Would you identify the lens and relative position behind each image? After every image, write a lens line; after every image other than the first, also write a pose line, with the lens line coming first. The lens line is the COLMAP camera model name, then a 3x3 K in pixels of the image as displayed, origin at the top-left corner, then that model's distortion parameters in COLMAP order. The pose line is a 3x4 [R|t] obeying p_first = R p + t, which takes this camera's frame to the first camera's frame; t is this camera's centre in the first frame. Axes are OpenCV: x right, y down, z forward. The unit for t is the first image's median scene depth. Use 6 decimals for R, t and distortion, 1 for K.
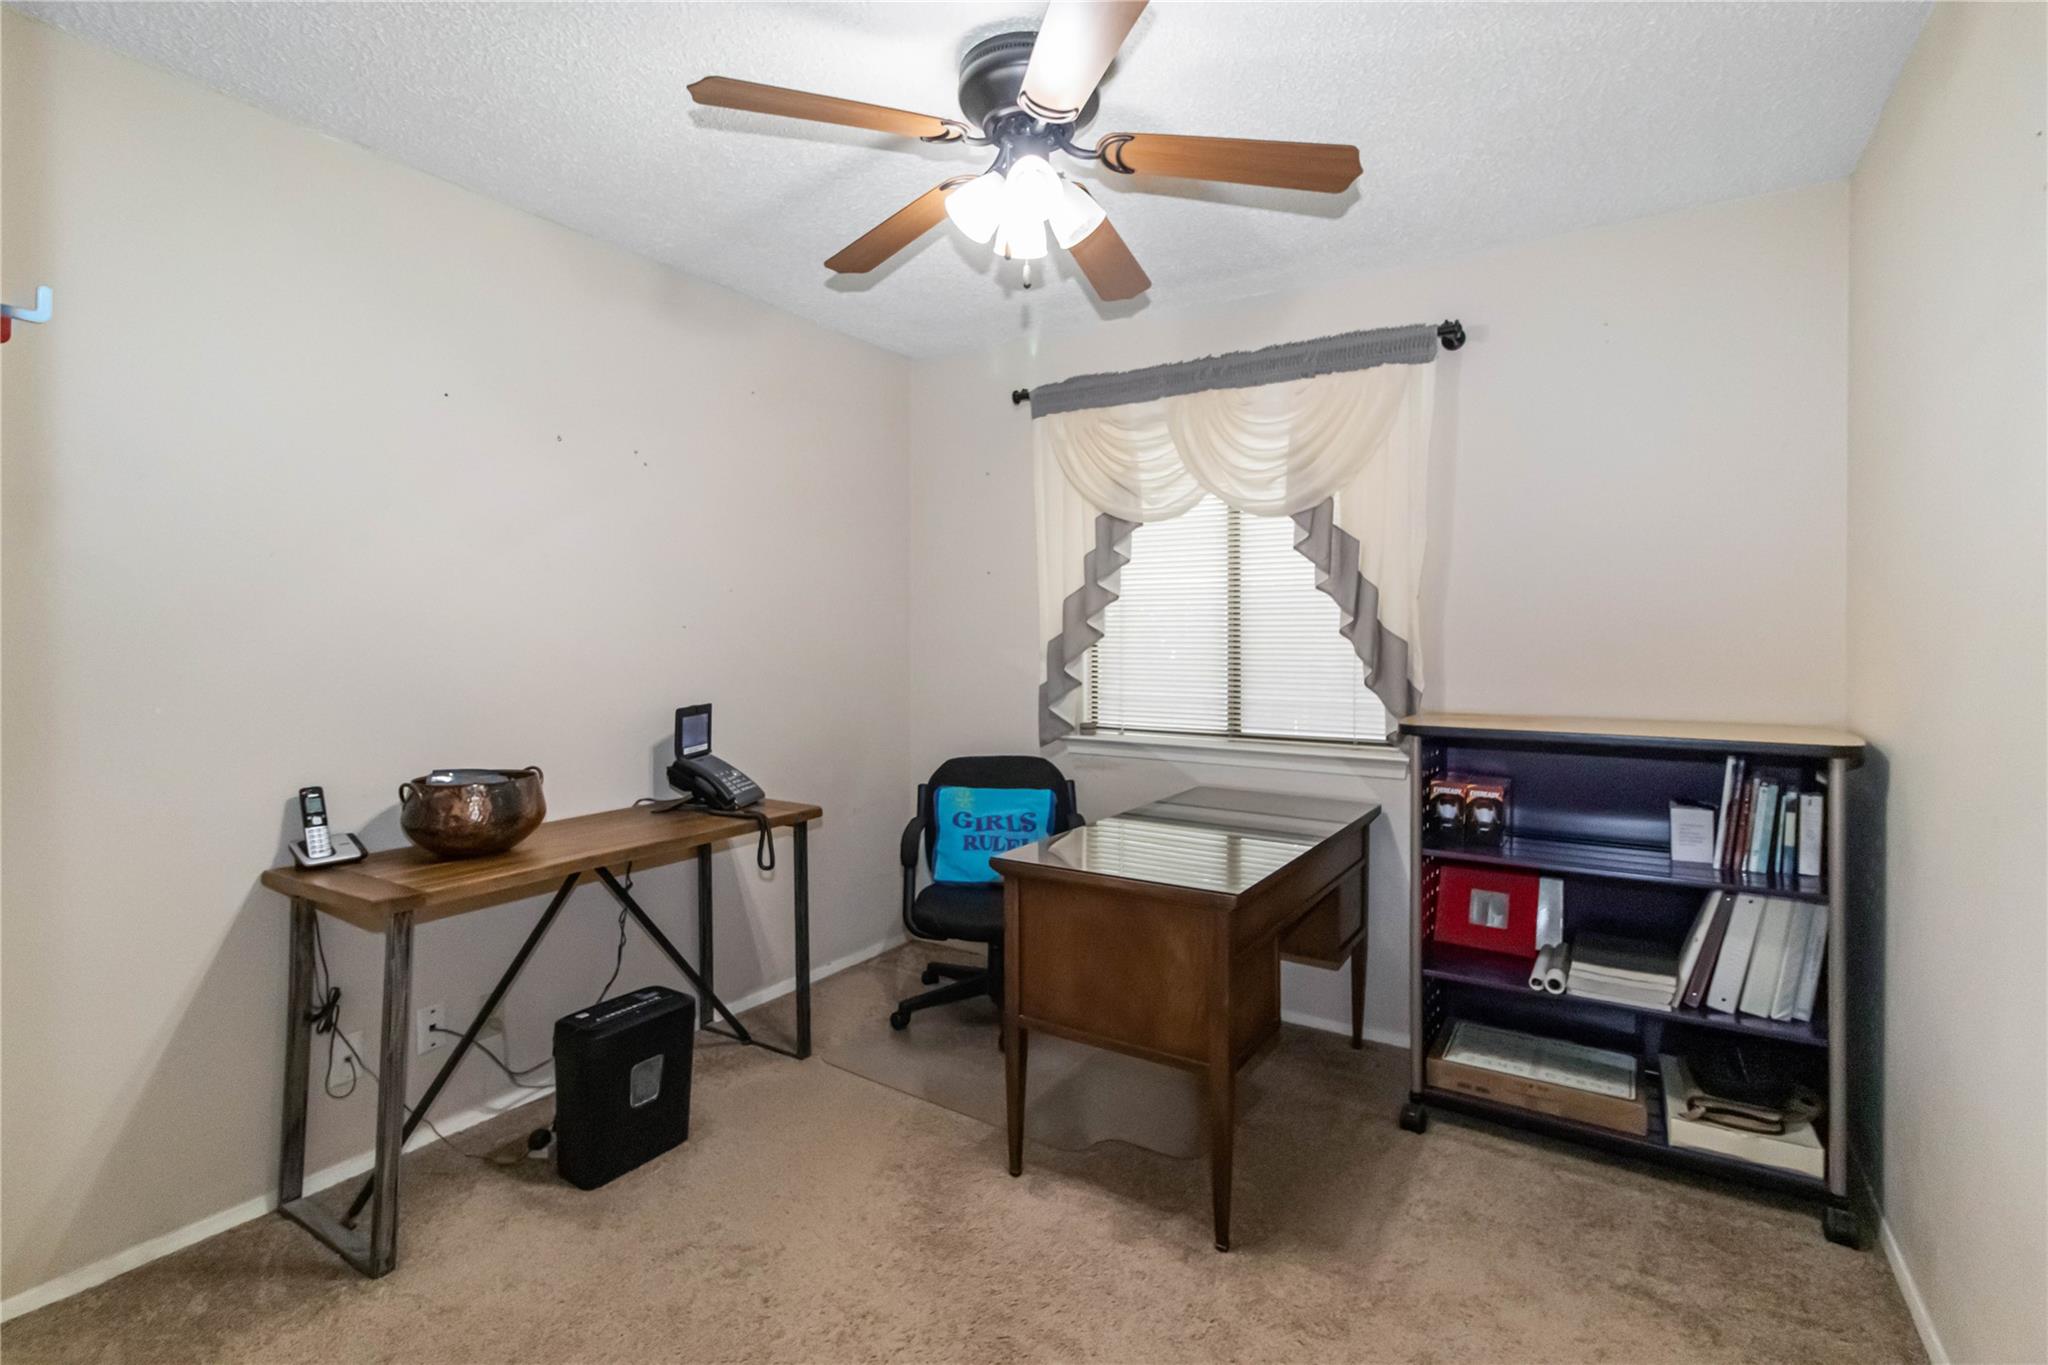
lens RADIAL K [[968.5, 0, 994.2], [0, 968.5, 692.0], [0, 0, 1]] dist [-0.000621, 0.000166]
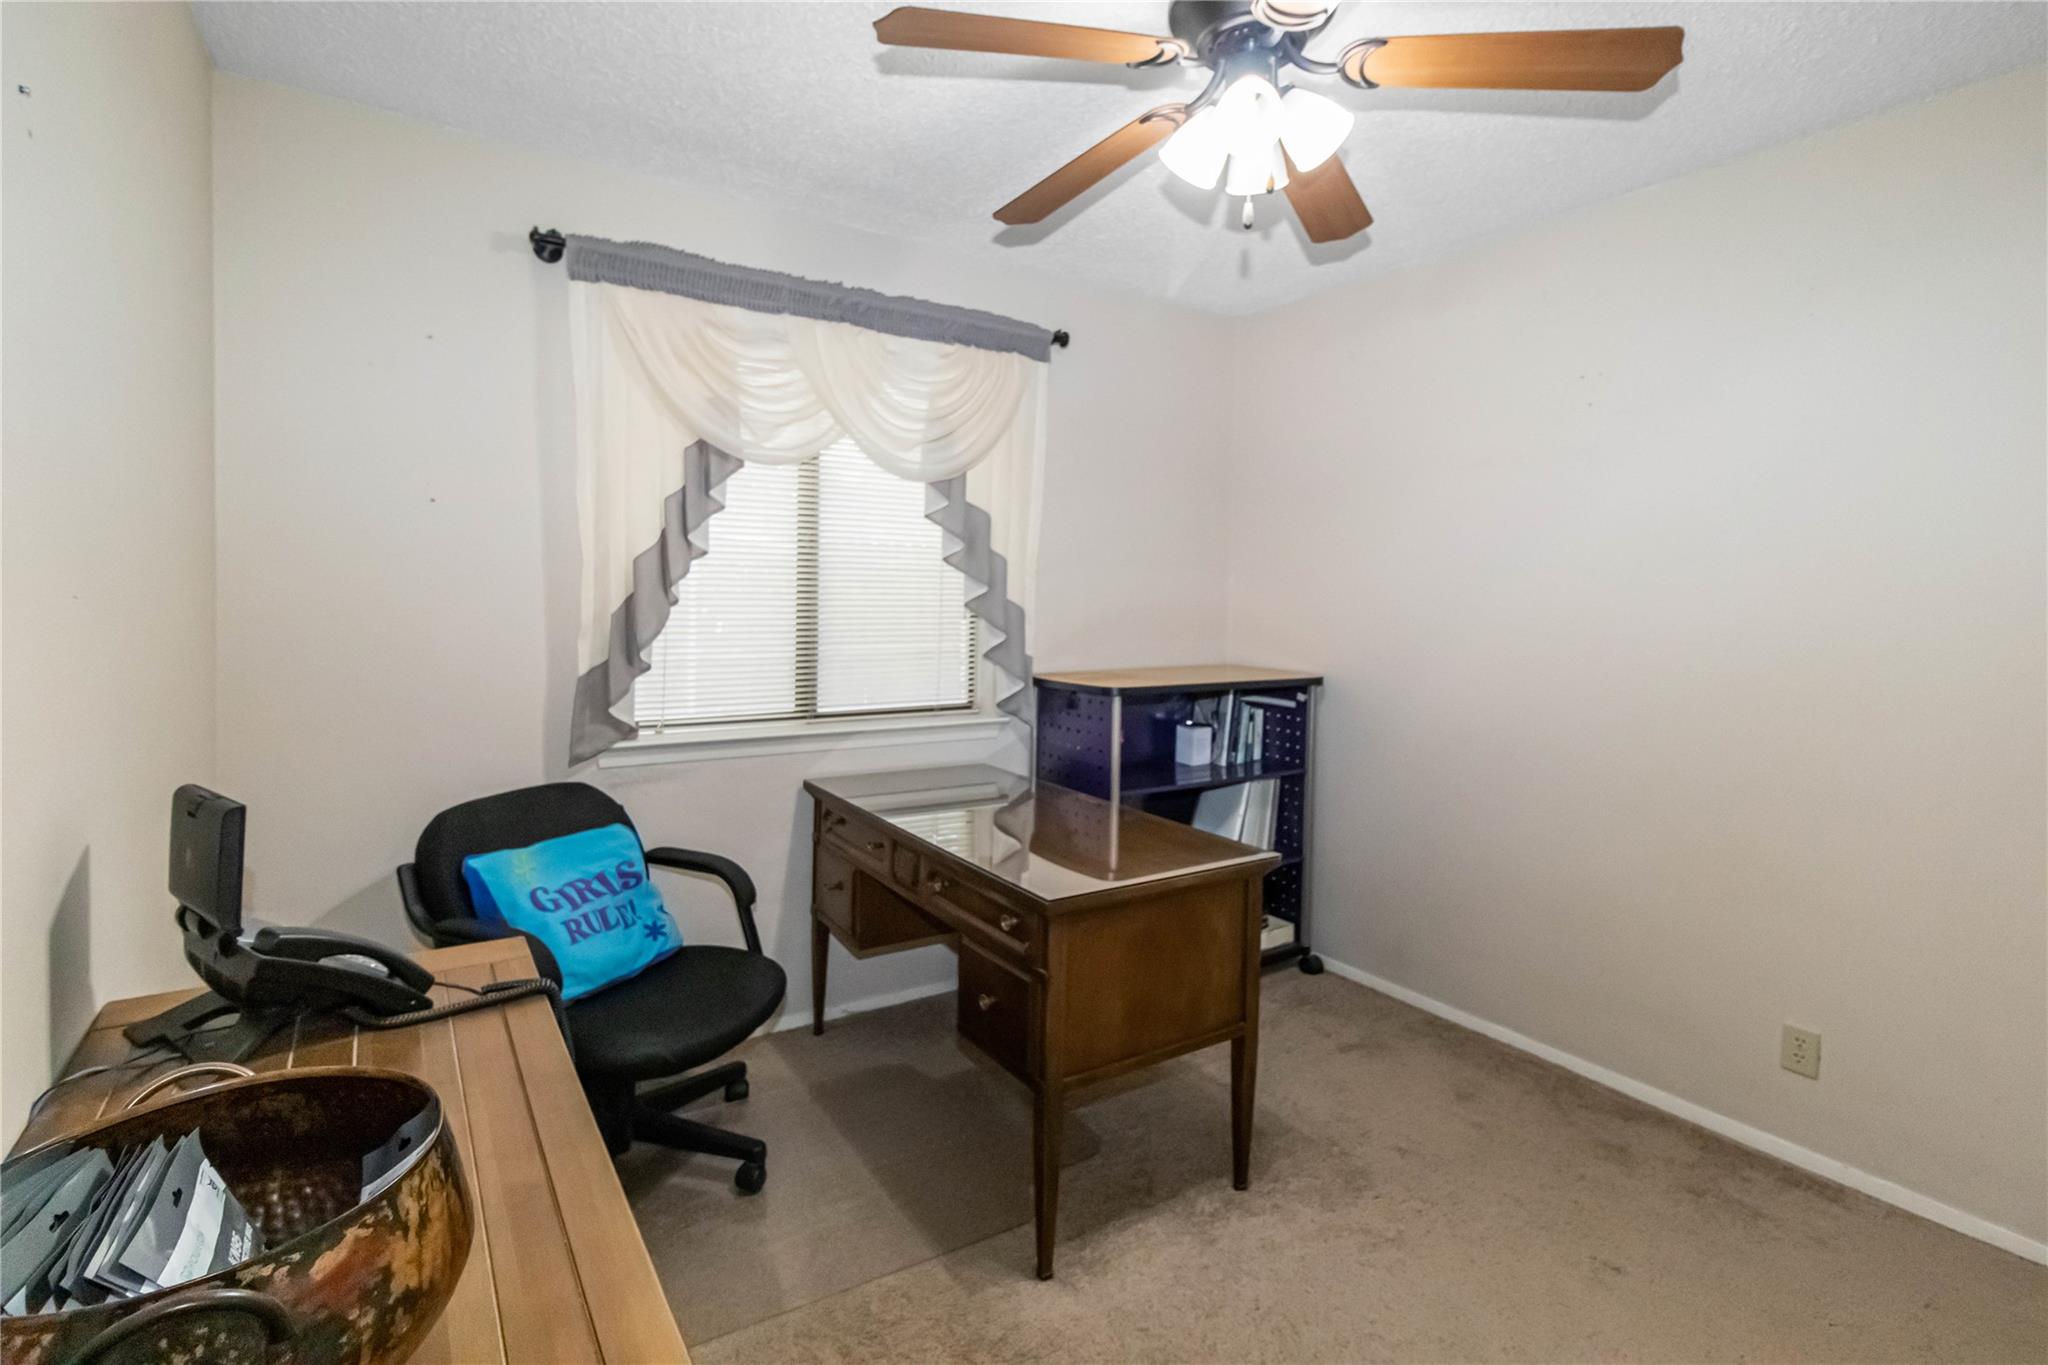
lens RADIAL K [[964.2, 0, 1034.3], [0, 964.2, 664.2], [0, 0, 1]] dist [-0.002828, -0.012022]
pose [[0.390496, -0.066606, 0.918192, -0.531592], [0.034984, 0.997733, 0.057498, -0.051763], [-0.919940, 0.009669, 0.391941, 0.515556]]
